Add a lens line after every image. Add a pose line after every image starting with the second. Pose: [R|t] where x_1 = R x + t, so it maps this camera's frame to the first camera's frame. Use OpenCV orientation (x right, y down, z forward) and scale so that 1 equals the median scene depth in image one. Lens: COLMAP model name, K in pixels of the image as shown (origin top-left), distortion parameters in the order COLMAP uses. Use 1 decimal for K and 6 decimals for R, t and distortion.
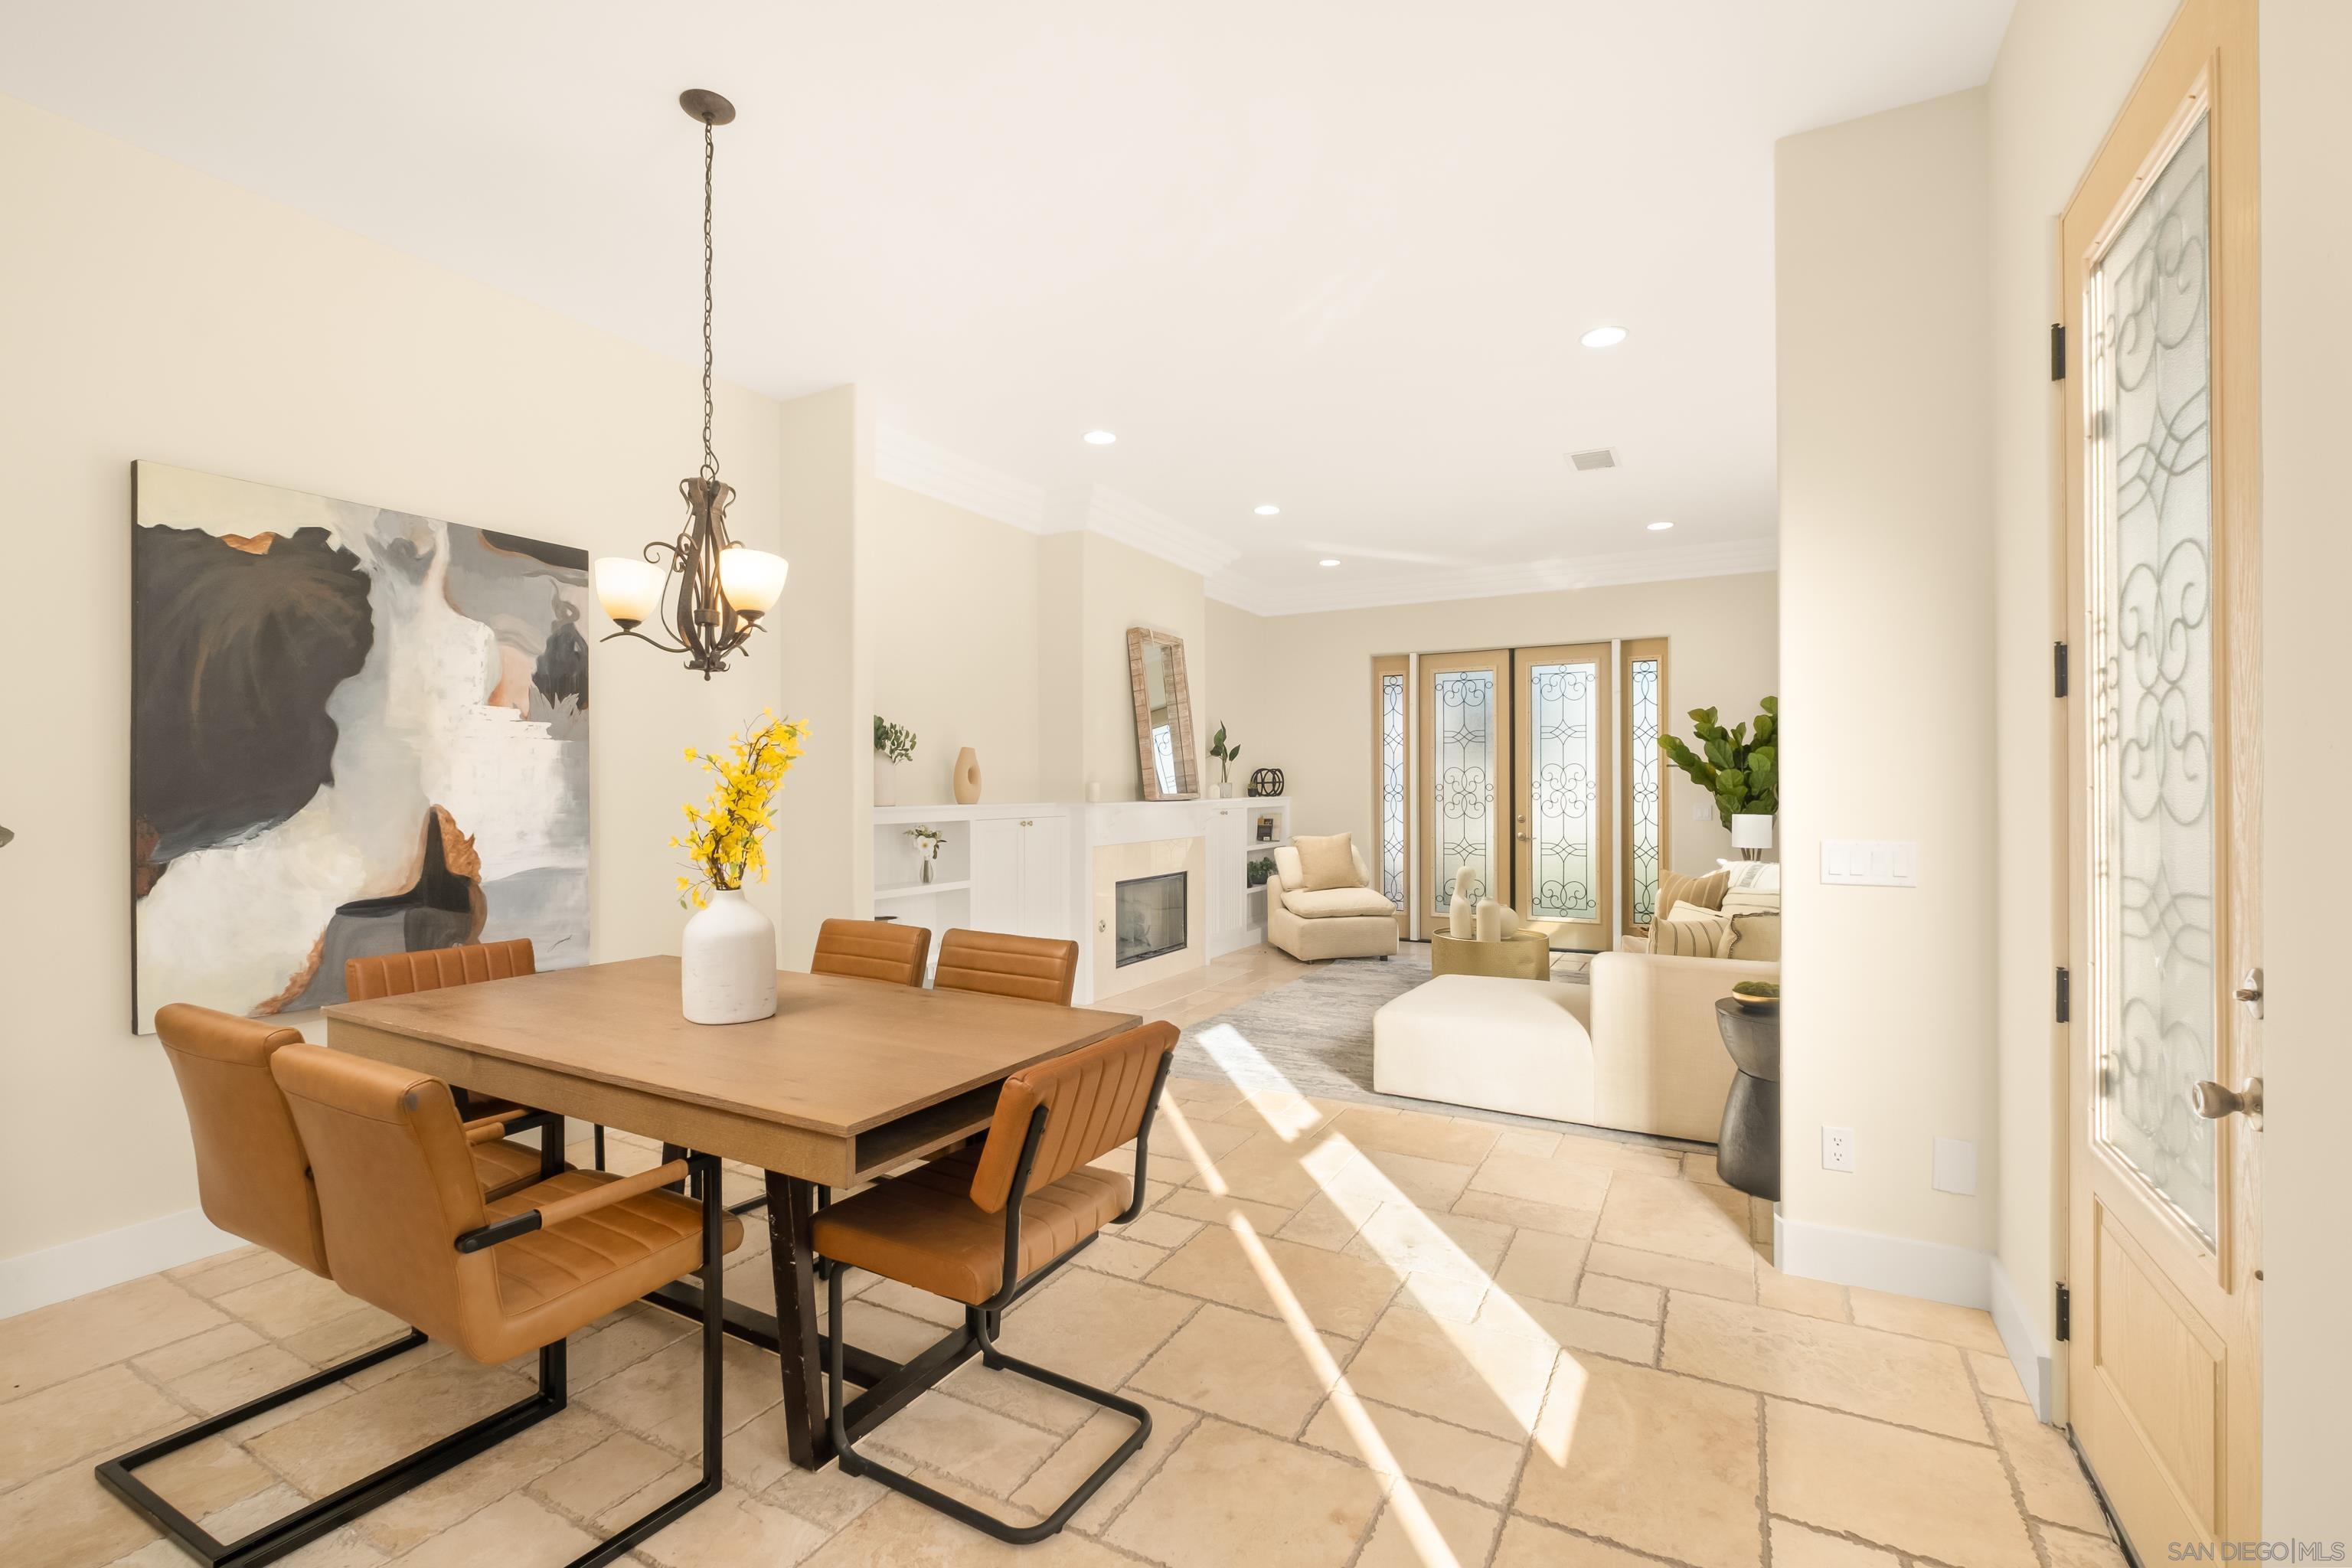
lens RADIAL K [[1026.4, 0, 1191.0], [0, 1026.4, 792.5], [0, 0, 1]] dist [-0.001291, 0.000413]
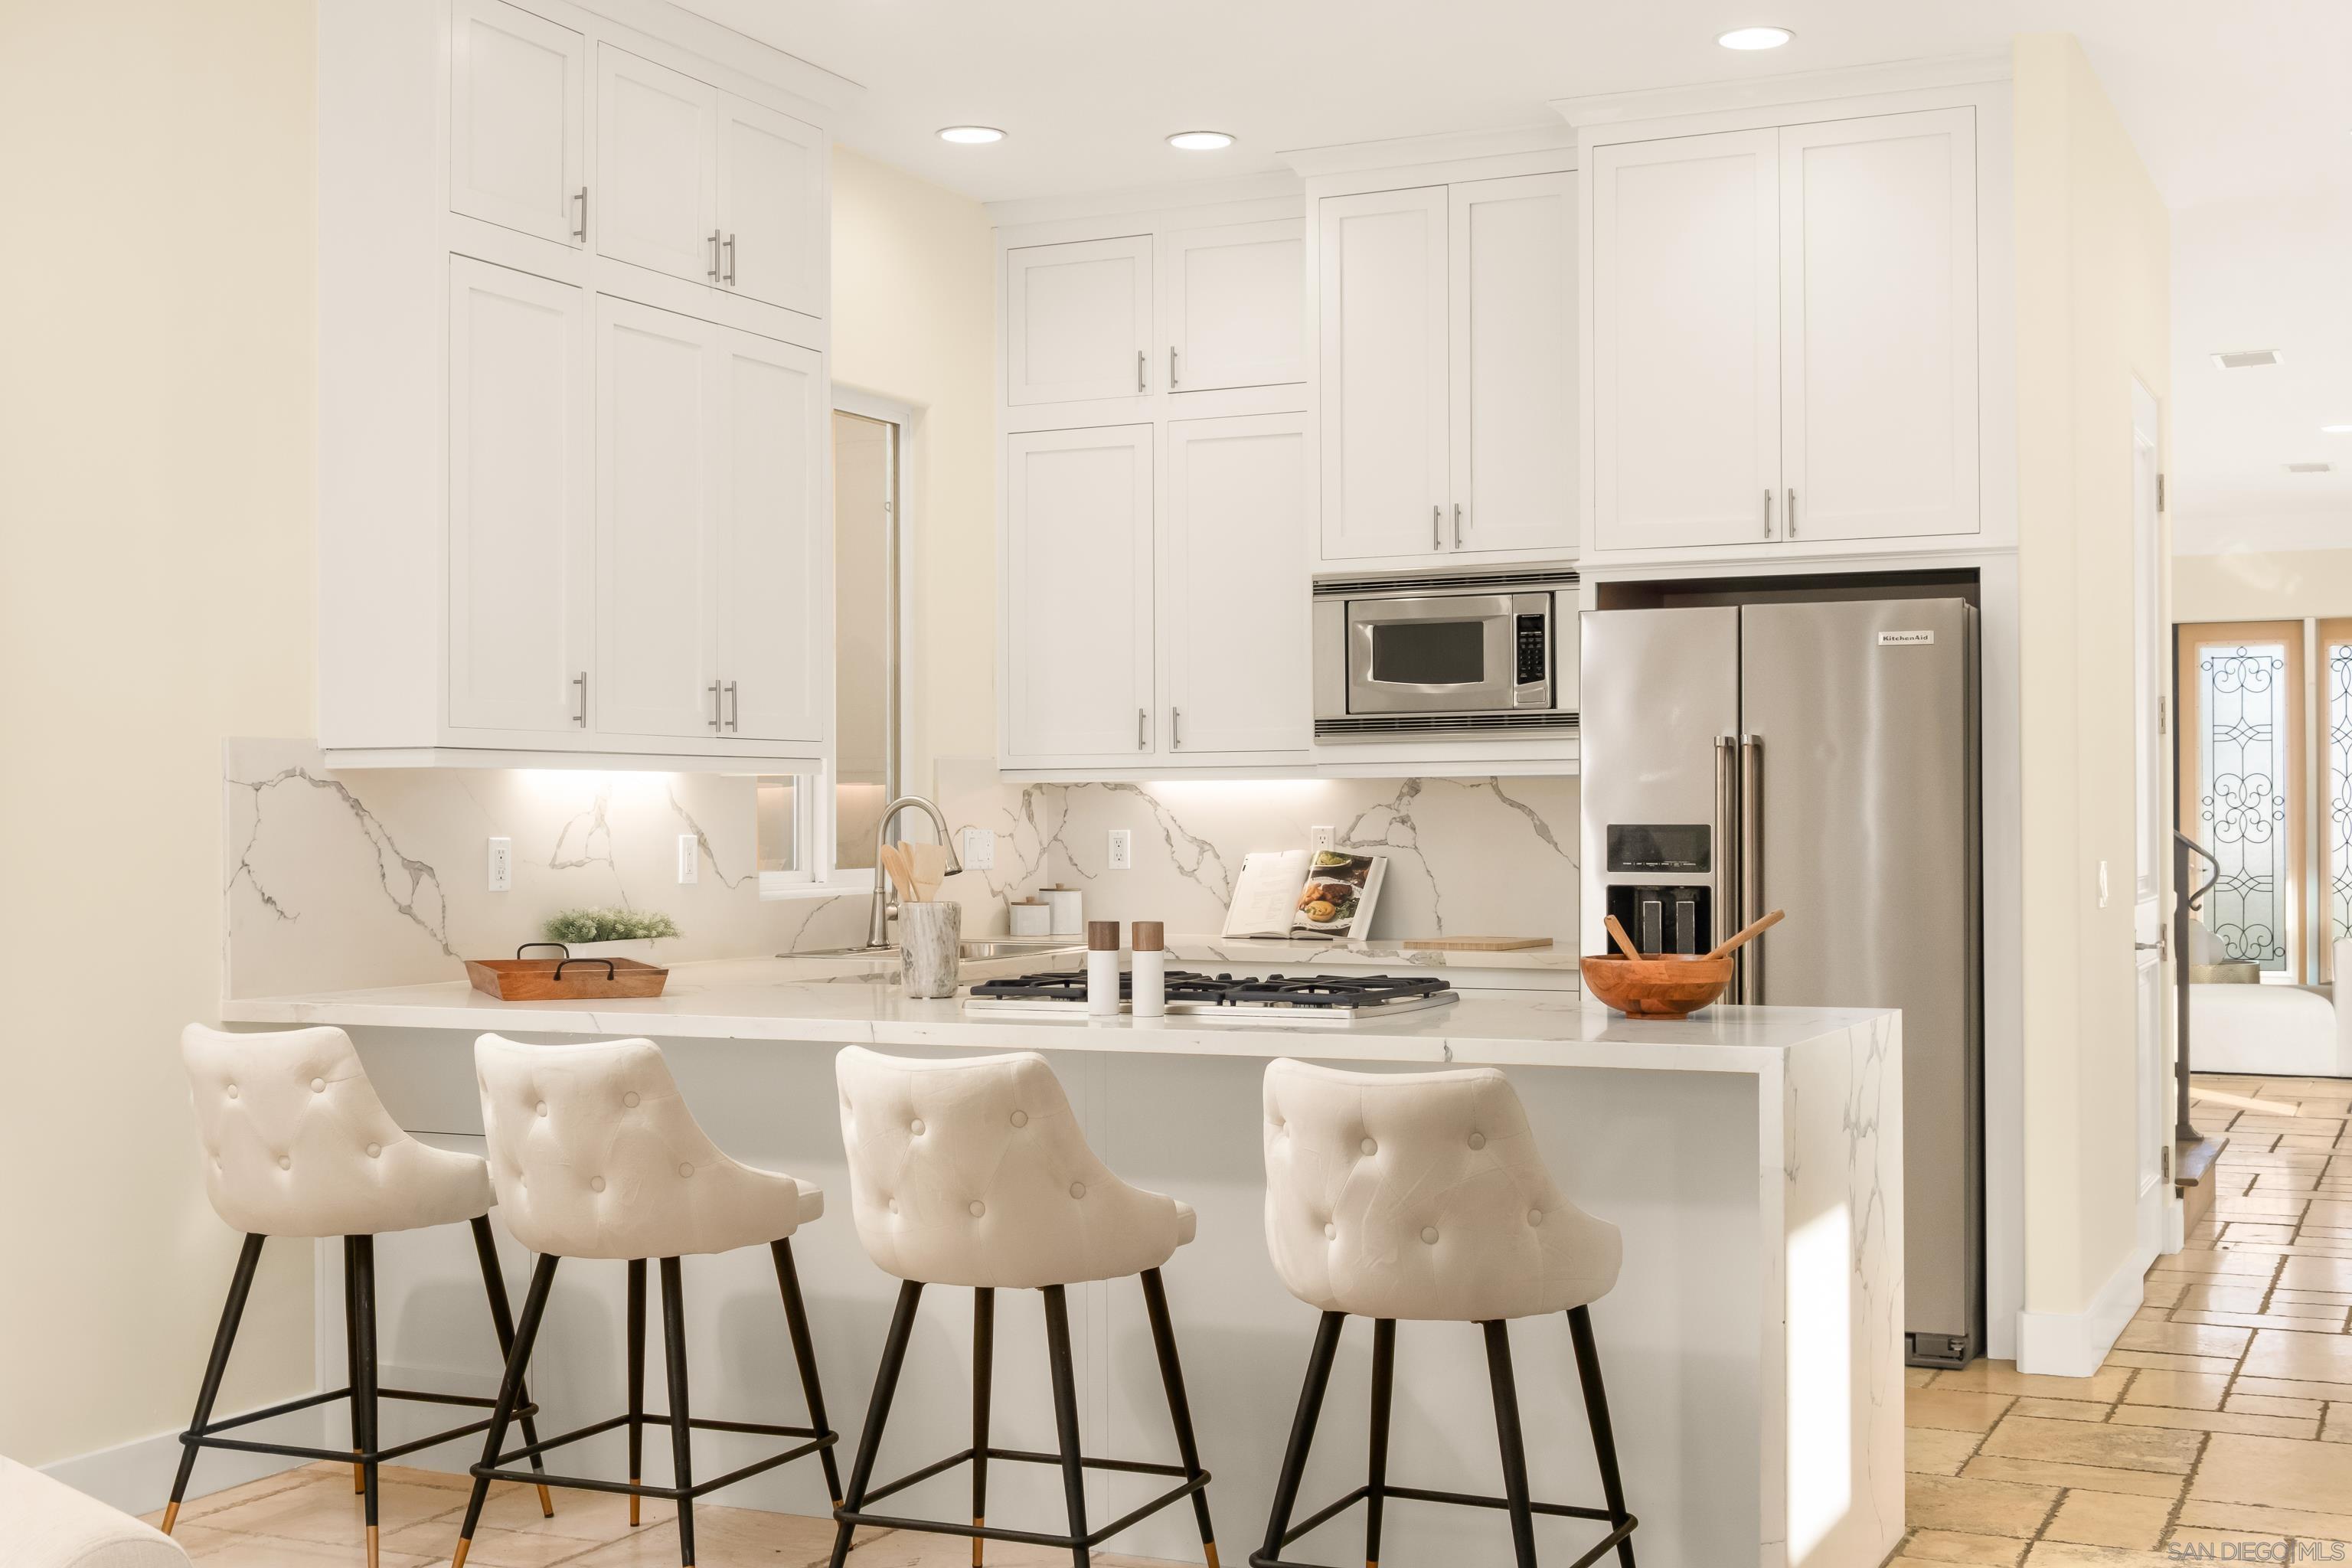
lens RADIAL K [[2747.0, 0, 1160.6], [0, 2747.0, 800.4], [0, 0, 1]] dist [-0.014269, 0.000000]
pose [[0.999119, -0.008666, 0.041055, -0.552406], [0.008350, 0.999934, 0.007874, -0.030962], [-0.041120, -0.007525, 0.999126, -1.063764]]
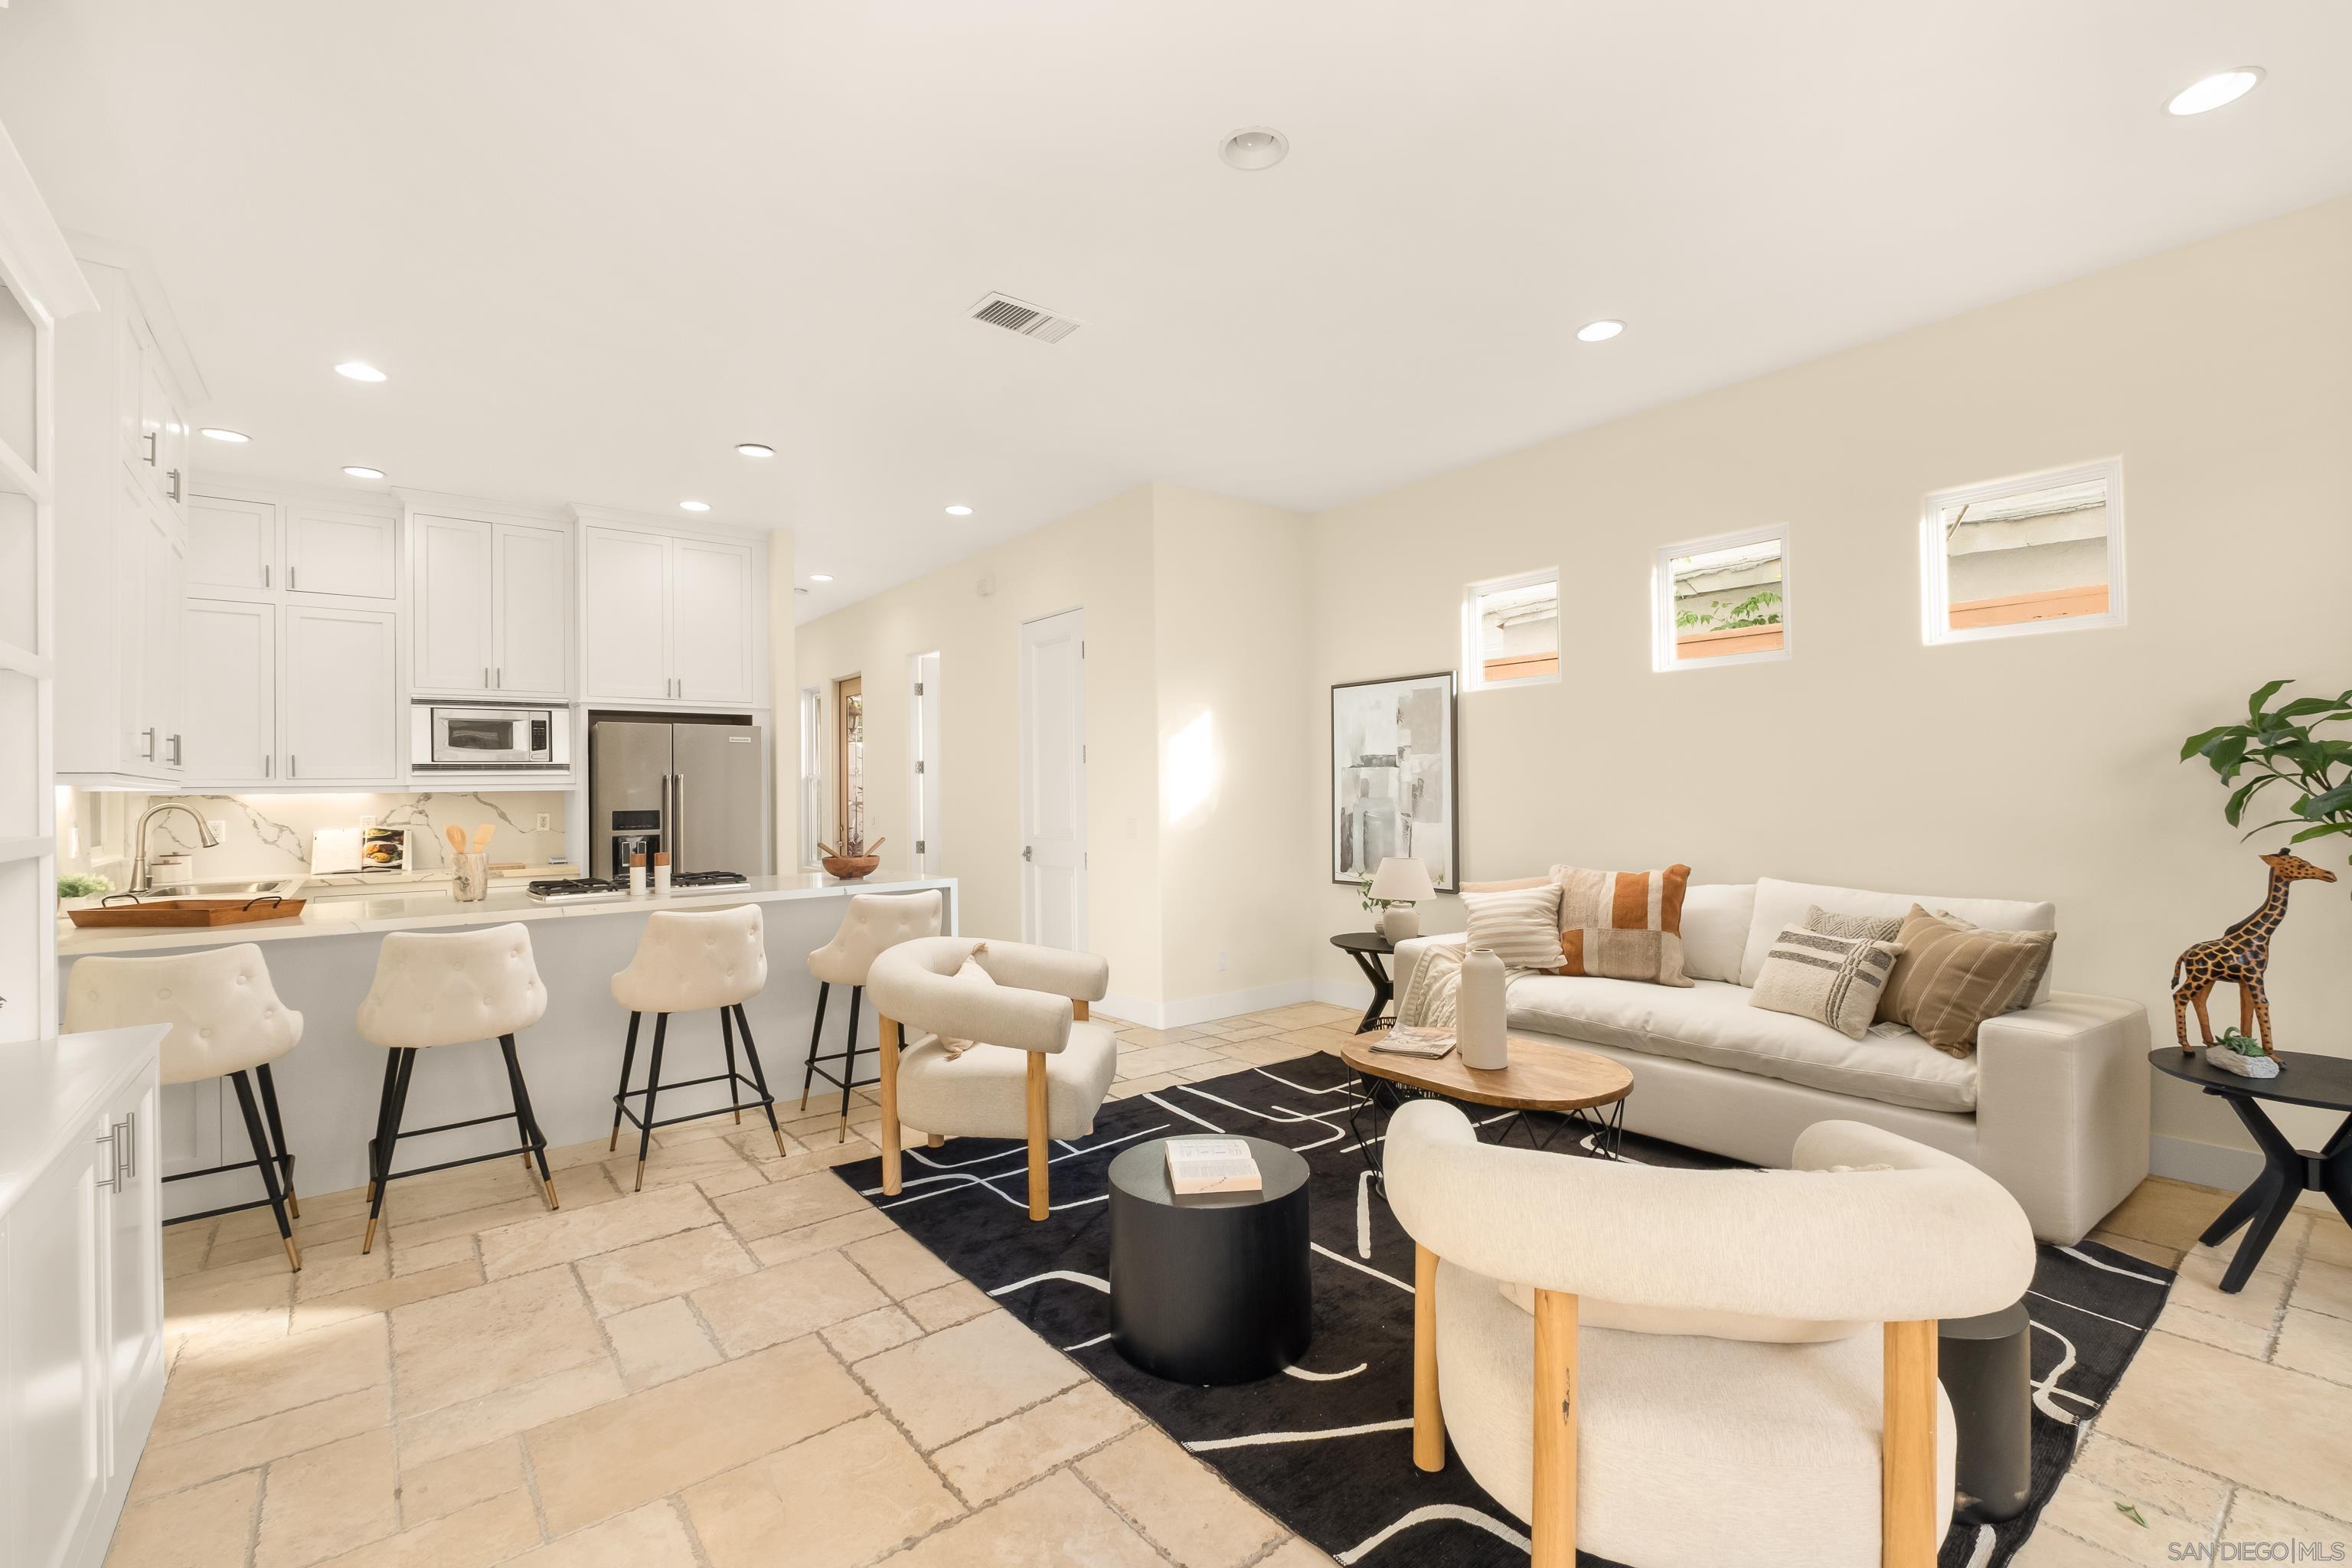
lens RADIAL K [[1026.4, 0, 1168.5], [0, 1026.4, 786.9], [0, 0, 1]] dist [-0.001291, 0.000413]
pose [[0.403306, -0.005461, 0.915049, -0.906075], [0.005958, 0.999977, 0.003341, -0.033709], [-0.915046, 0.004105, 0.403329, -0.912370]]
